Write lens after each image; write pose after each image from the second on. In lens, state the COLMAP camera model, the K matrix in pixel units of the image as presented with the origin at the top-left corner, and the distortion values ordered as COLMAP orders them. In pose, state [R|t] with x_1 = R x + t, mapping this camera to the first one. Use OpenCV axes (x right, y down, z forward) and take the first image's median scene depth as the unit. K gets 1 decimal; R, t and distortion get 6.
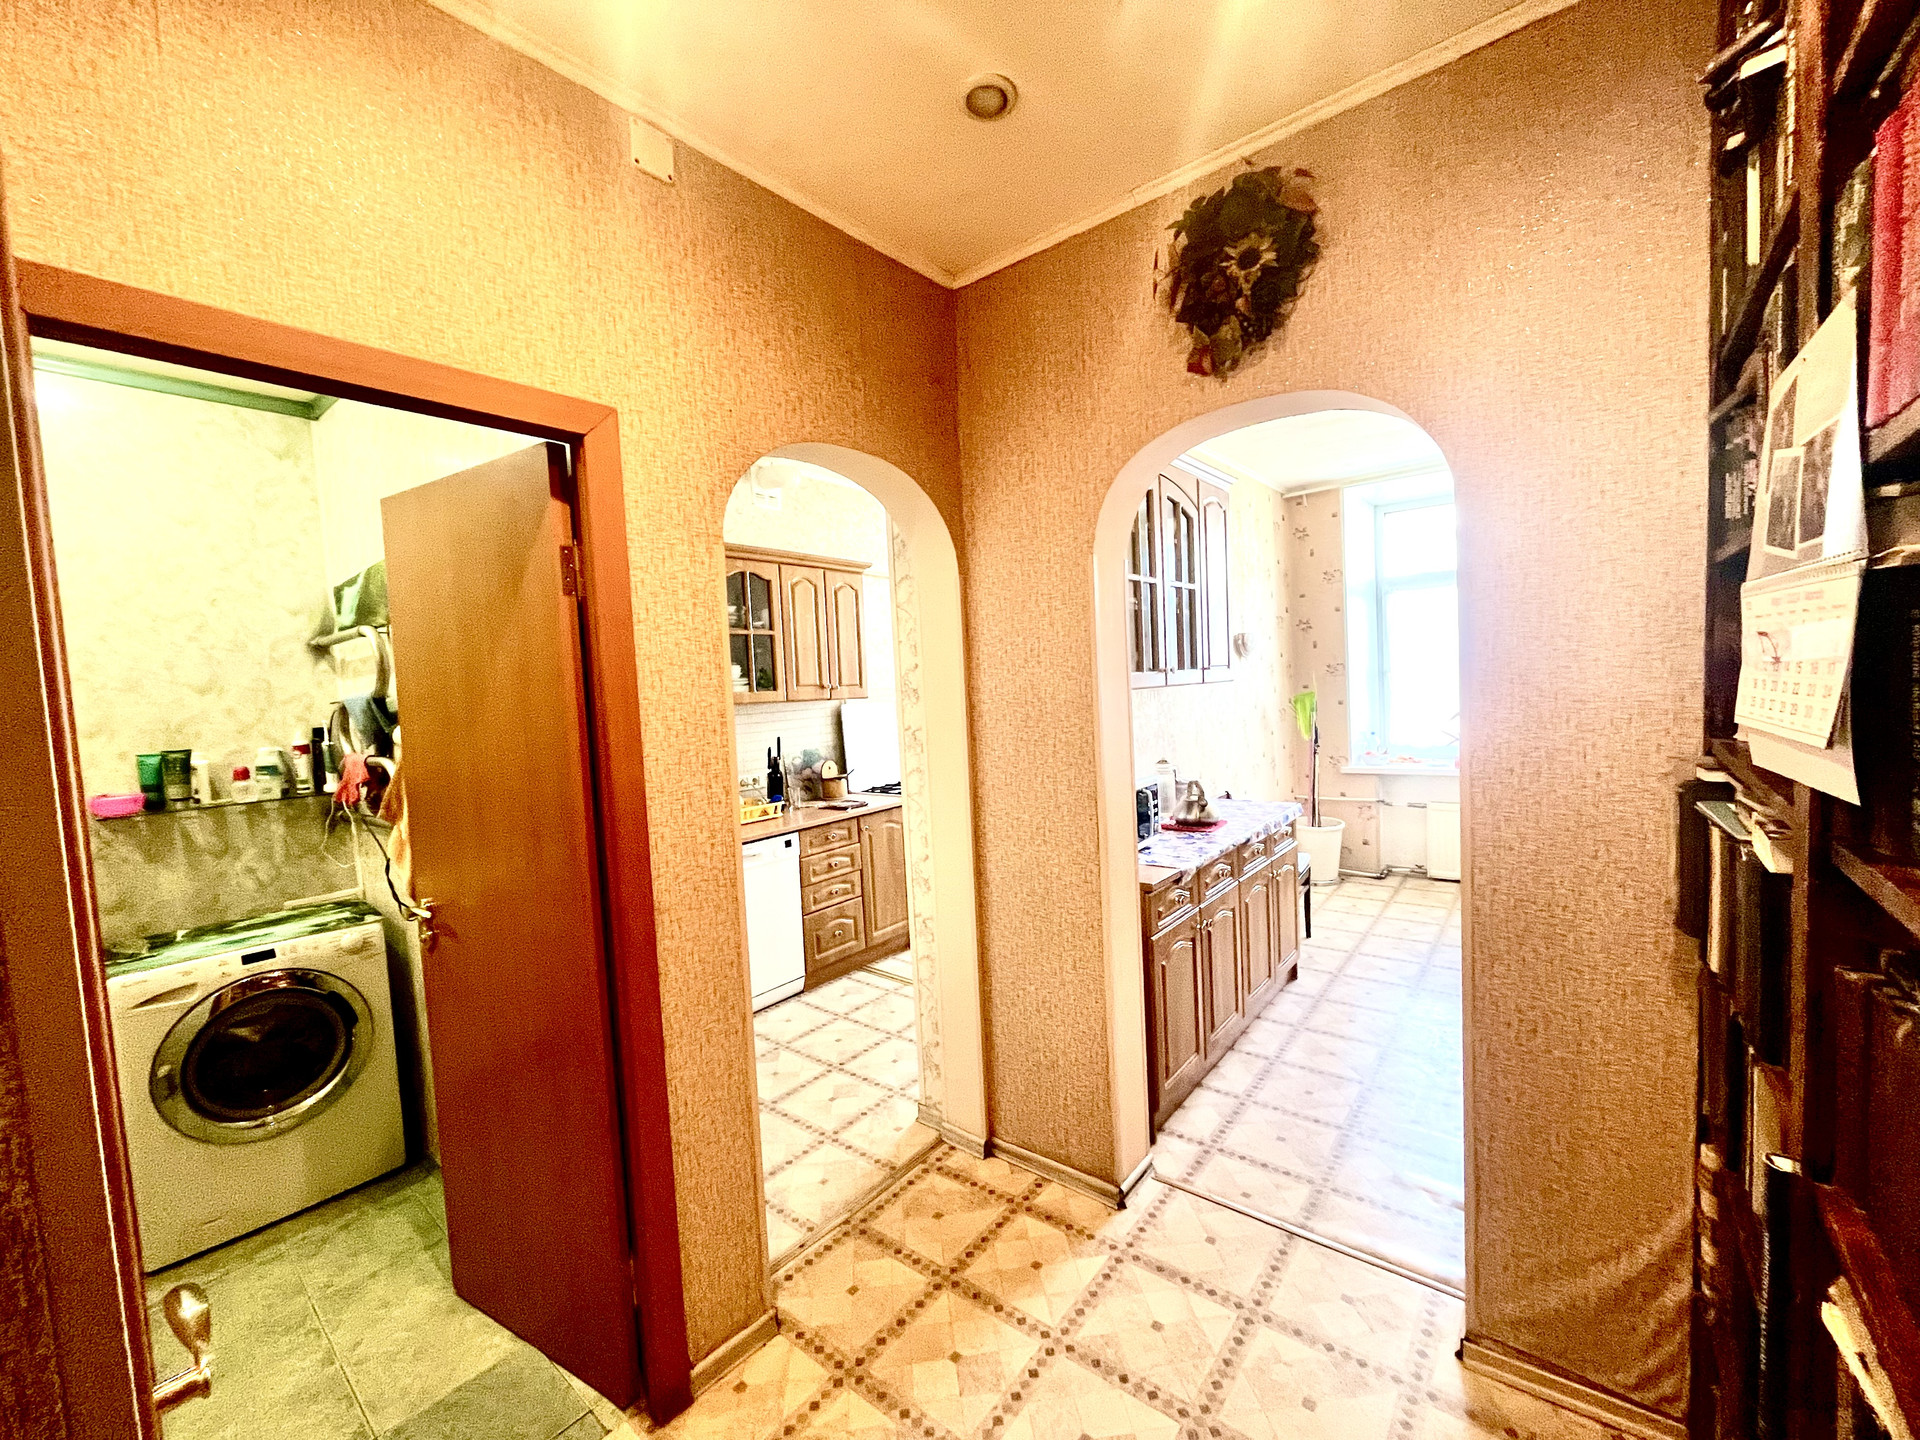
lens RADIAL K [[777.0, 0, 965.6], [0, 777.0, 728.1], [0, 0, 1]] dist [0.000996, 0.000116]
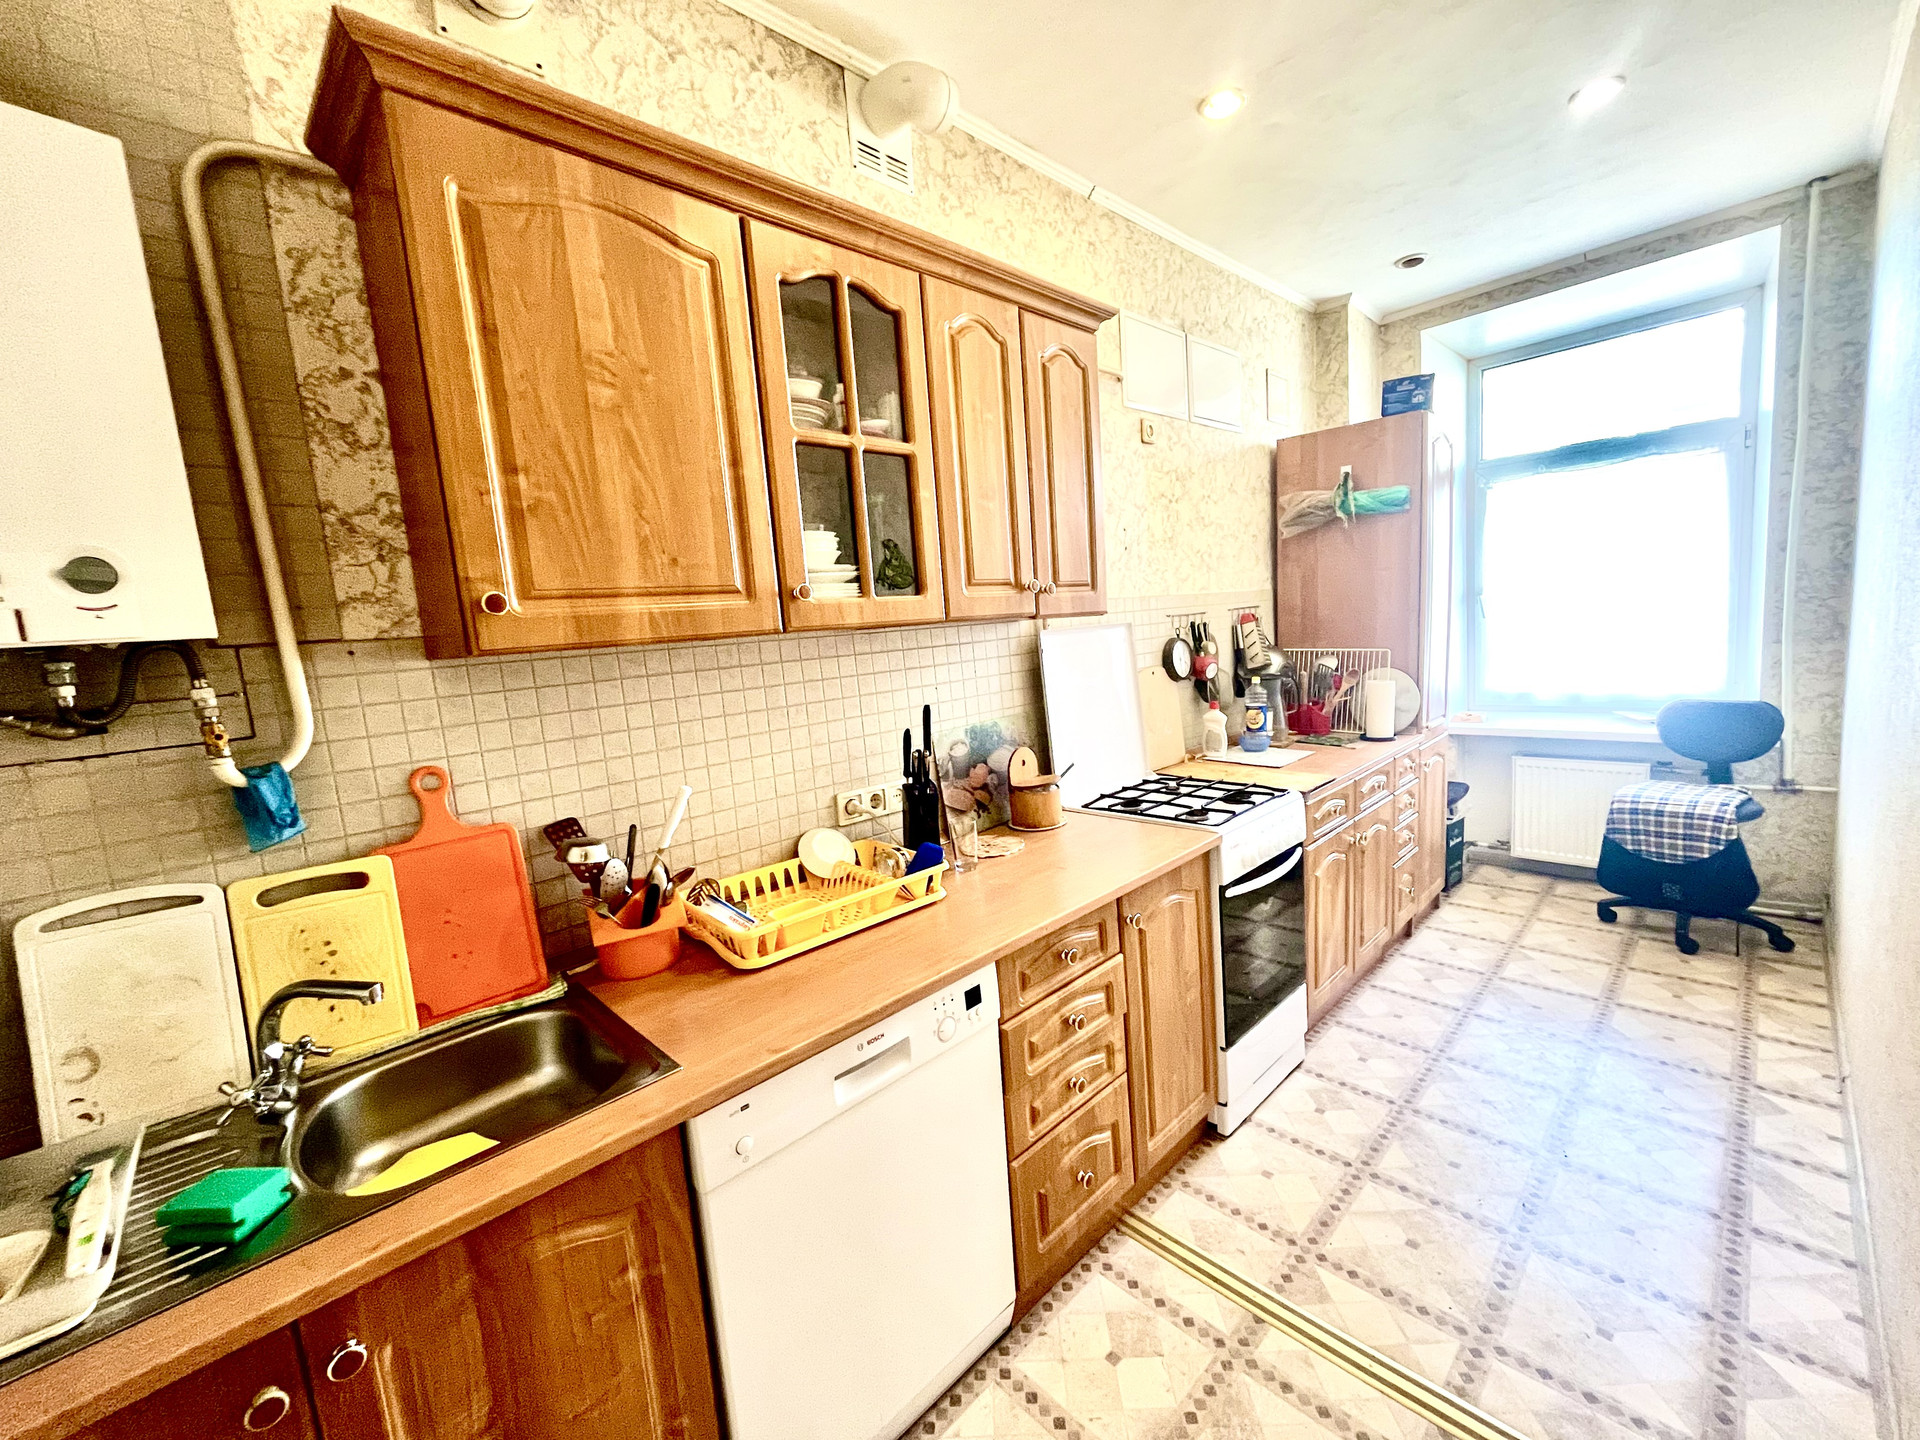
lens RADIAL K [[777.0, 0, 962.2], [0, 777.0, 726.4], [0, 0, 1]] dist [0.000996, 0.000116]
pose [[0.990653, -0.011545, -0.135919, -0.166080], [0.021615, 0.997109, 0.072847, -0.008310], [0.134685, -0.075104, 0.988038, 0.586138]]
